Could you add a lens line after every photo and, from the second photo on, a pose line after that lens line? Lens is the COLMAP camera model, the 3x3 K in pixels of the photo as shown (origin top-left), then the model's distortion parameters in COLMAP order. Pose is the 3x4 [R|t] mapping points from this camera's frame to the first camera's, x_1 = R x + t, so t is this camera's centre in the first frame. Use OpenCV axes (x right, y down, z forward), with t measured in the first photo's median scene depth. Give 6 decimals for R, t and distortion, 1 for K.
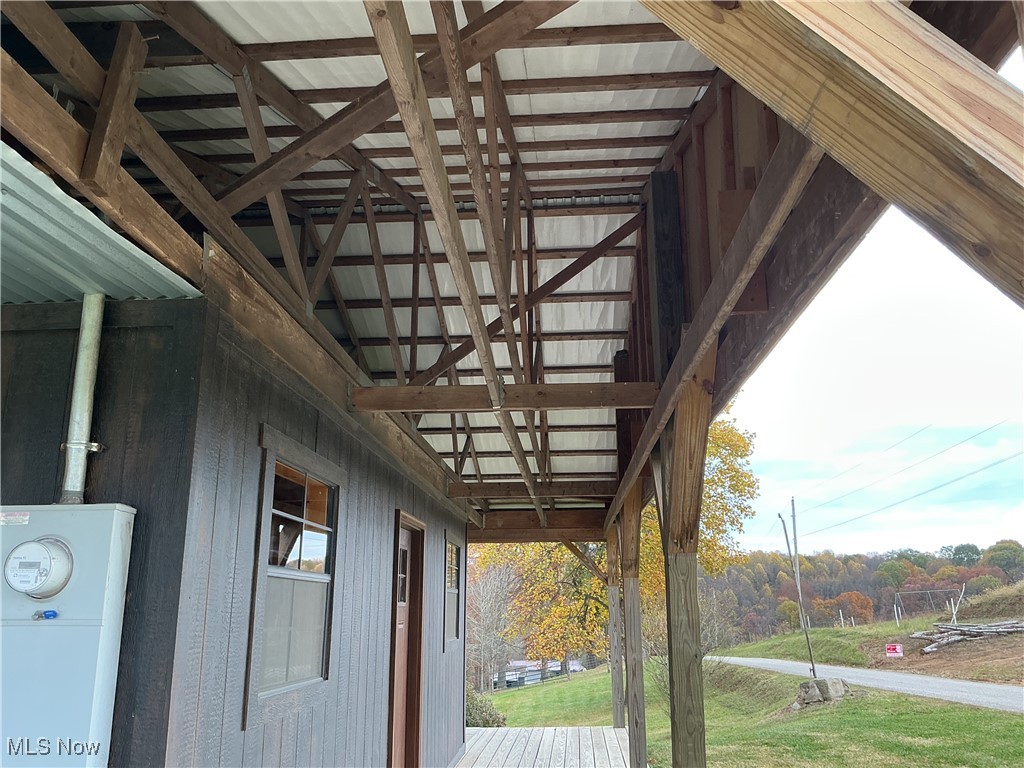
lens RADIAL K [[843.4, 0, 512.0], [0, 843.4, 384.0], [0, 0, 1]] dist [0.134901, -0.267906]
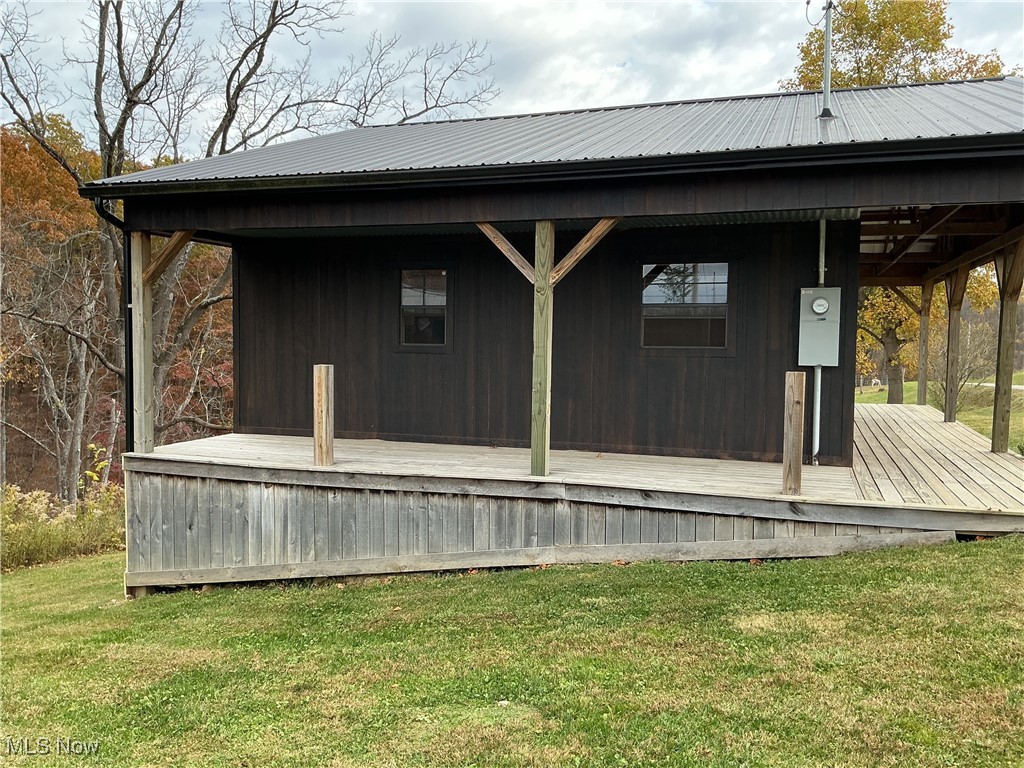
lens RADIAL K [[843.4, 0, 512.0], [0, 843.4, 384.0], [0, 0, 1]] dist [0.134901, -0.267906]
pose [[0.964383, 0.043051, -0.260982, -0.764224], [0.042403, 0.948743, 0.313192, -0.579213], [0.261088, -0.313103, 0.913126, -2.401623]]
